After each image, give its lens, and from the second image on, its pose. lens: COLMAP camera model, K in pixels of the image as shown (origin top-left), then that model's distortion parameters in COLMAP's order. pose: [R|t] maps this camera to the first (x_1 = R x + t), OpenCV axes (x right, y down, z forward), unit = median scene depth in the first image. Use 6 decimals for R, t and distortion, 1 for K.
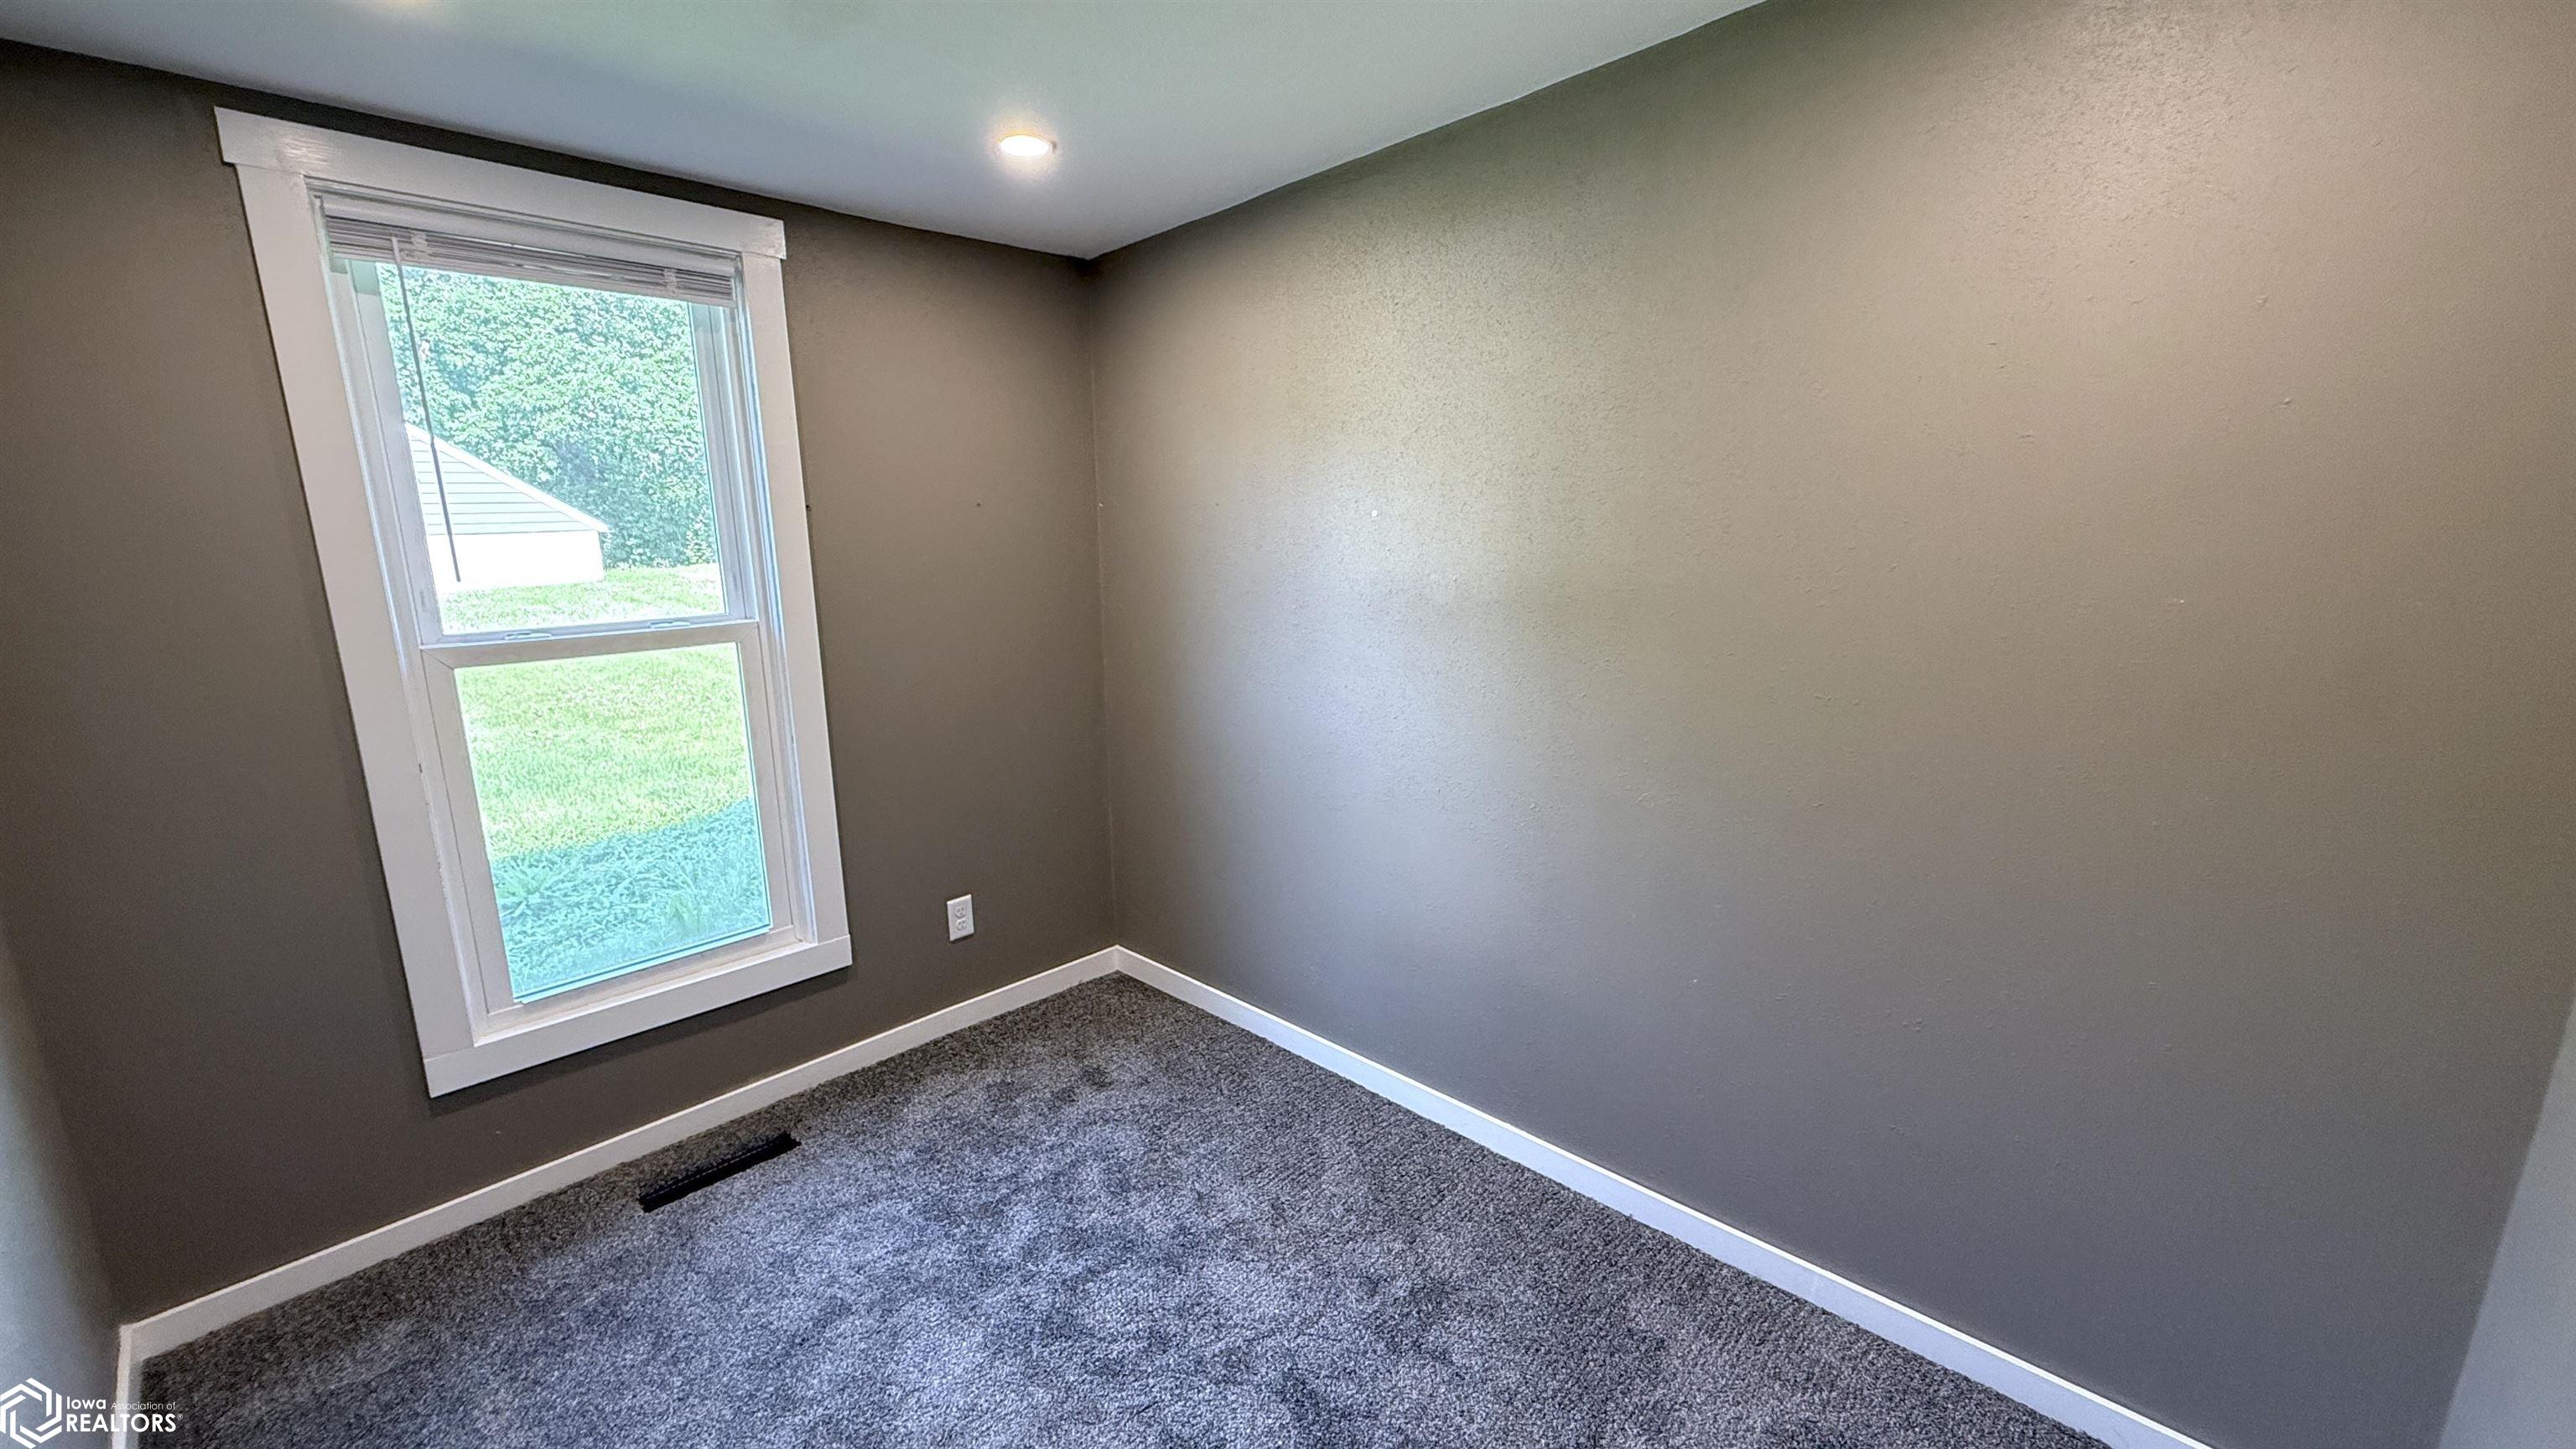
lens RADIAL K [[1003.4, 0, 1288.0], [0, 1003.4, 724.5], [0, 0, 1]] dist [0.000573, 0.000080]
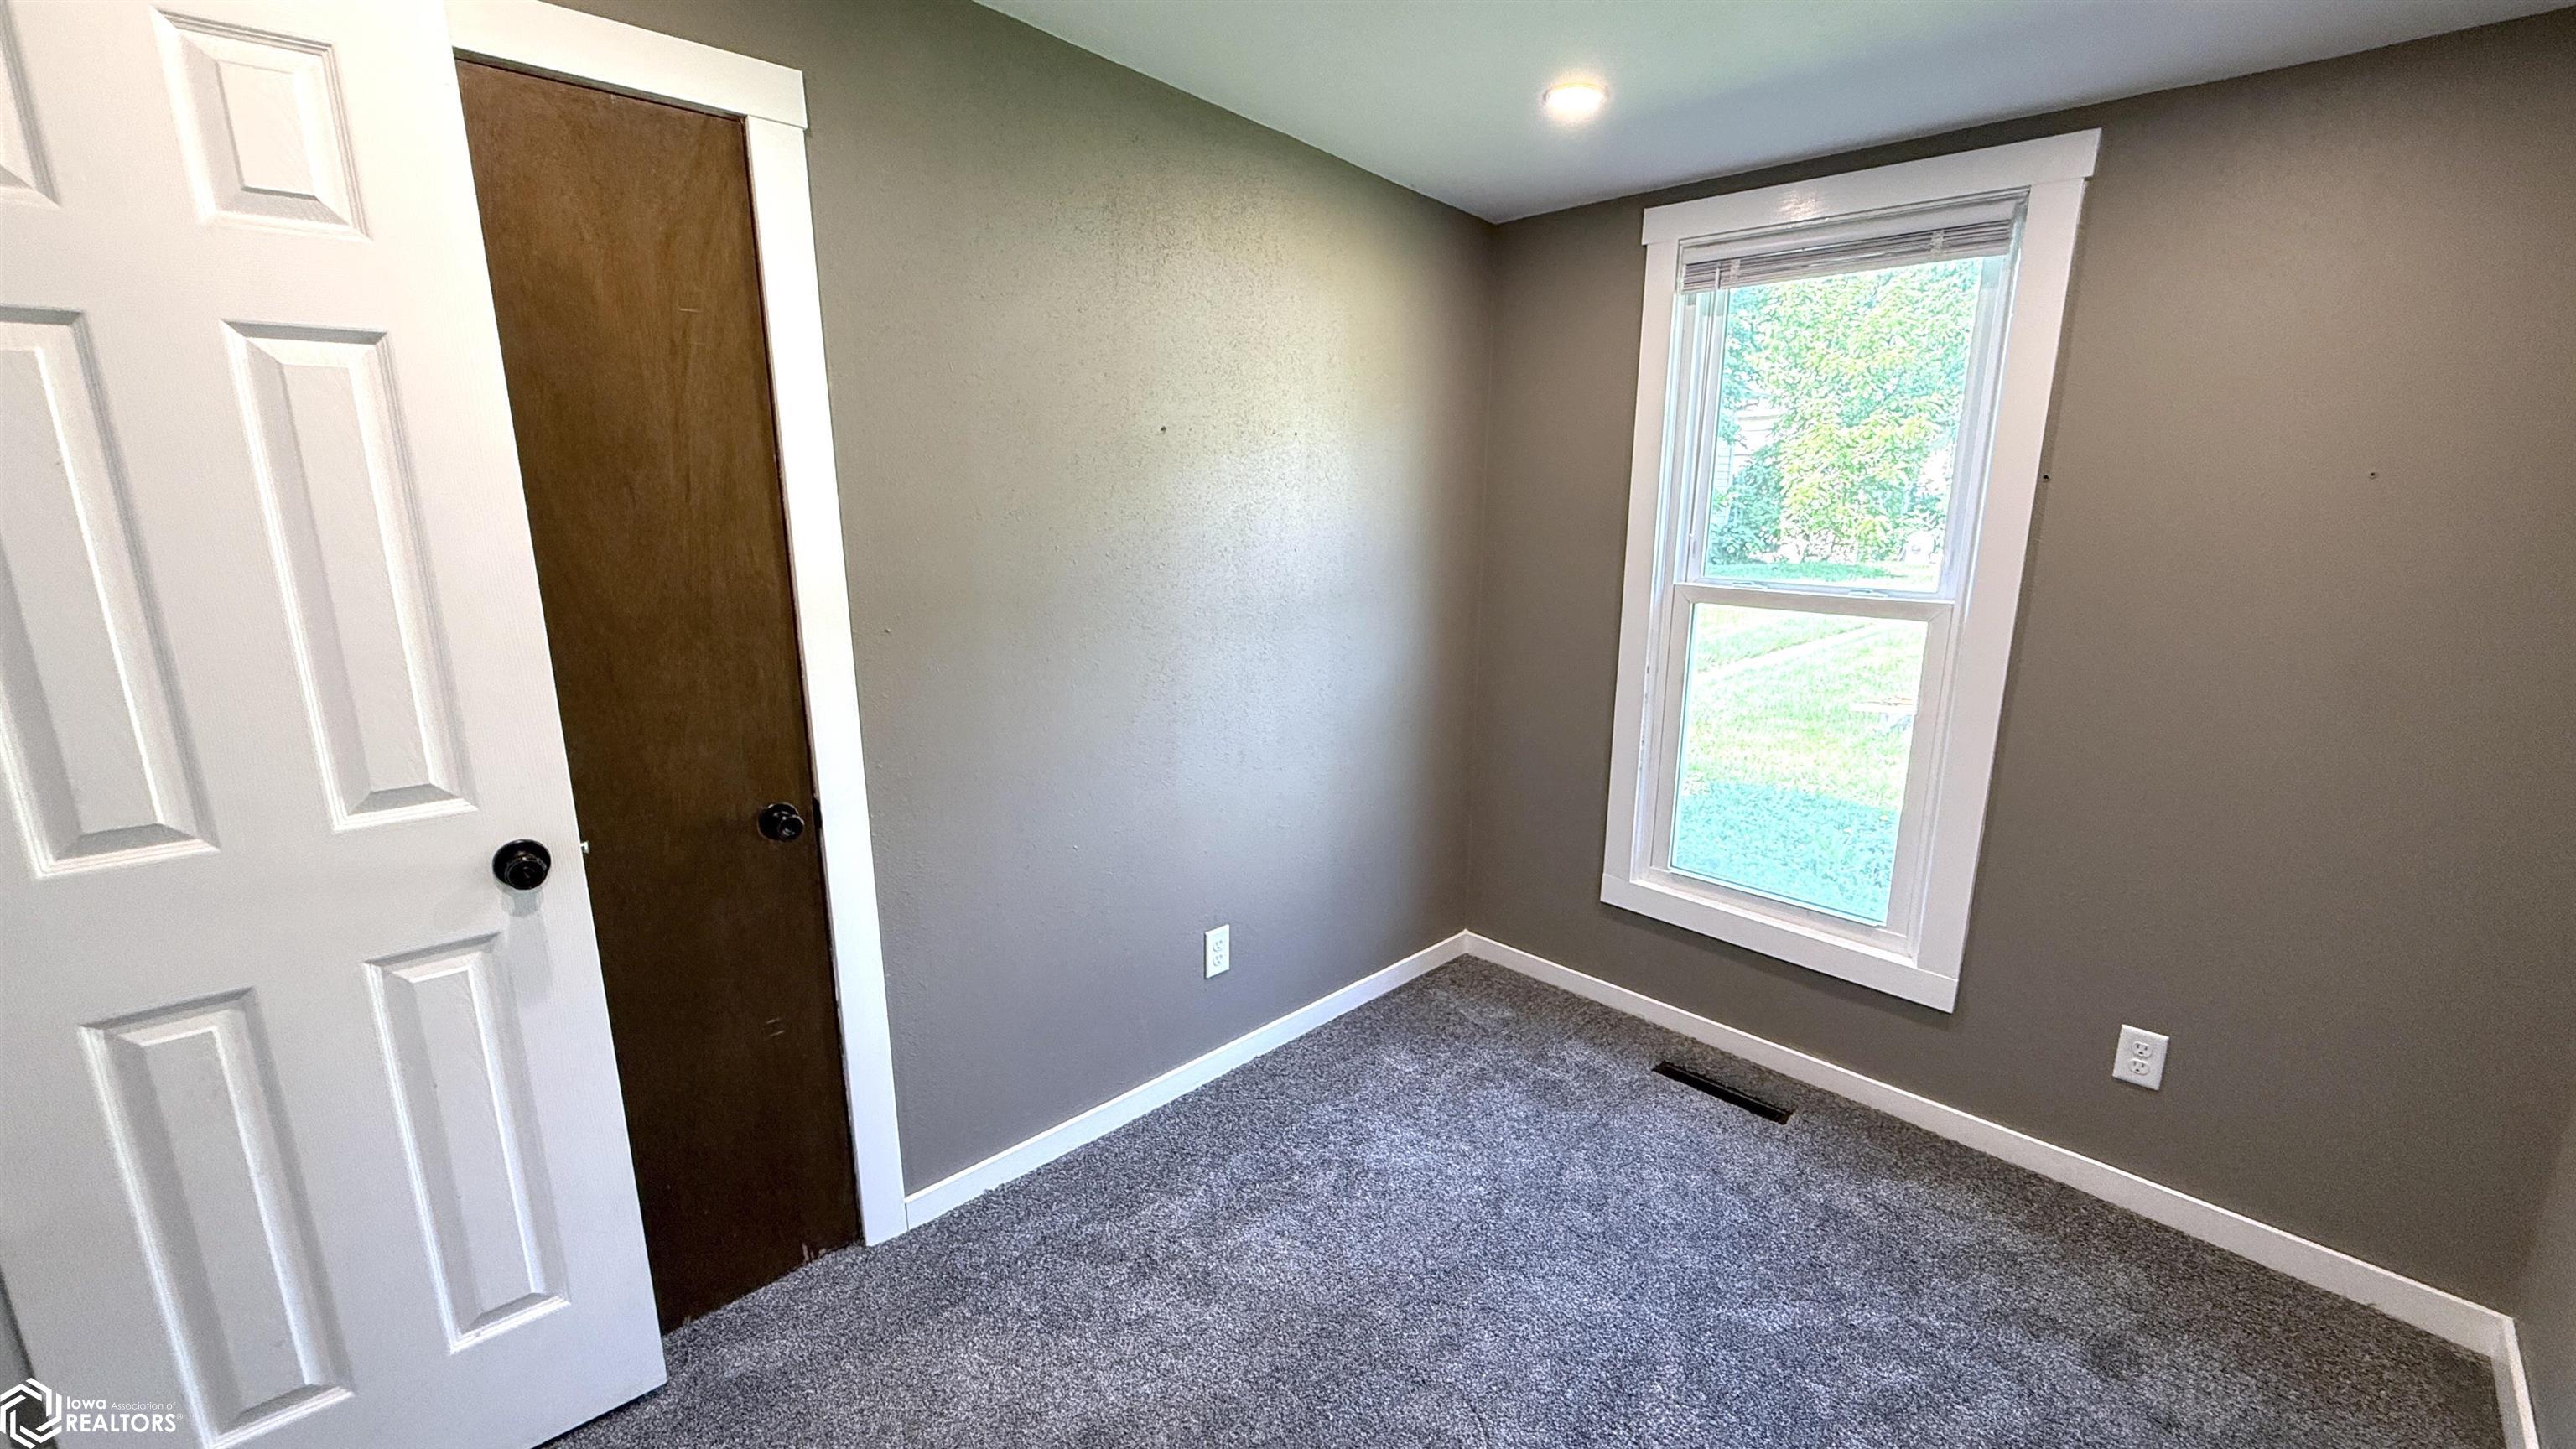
lens RADIAL K [[1027.4, 0, 1282.7], [0, 1027.4, 721.9], [0, 0, 1]] dist [-0.000062, 0.000066]
pose [[-0.029851, 0.229577, -0.972833, 0.450438], [-0.218175, 0.948302, 0.230483, -0.088803], [0.975453, 0.219128, 0.021780, 0.437176]]
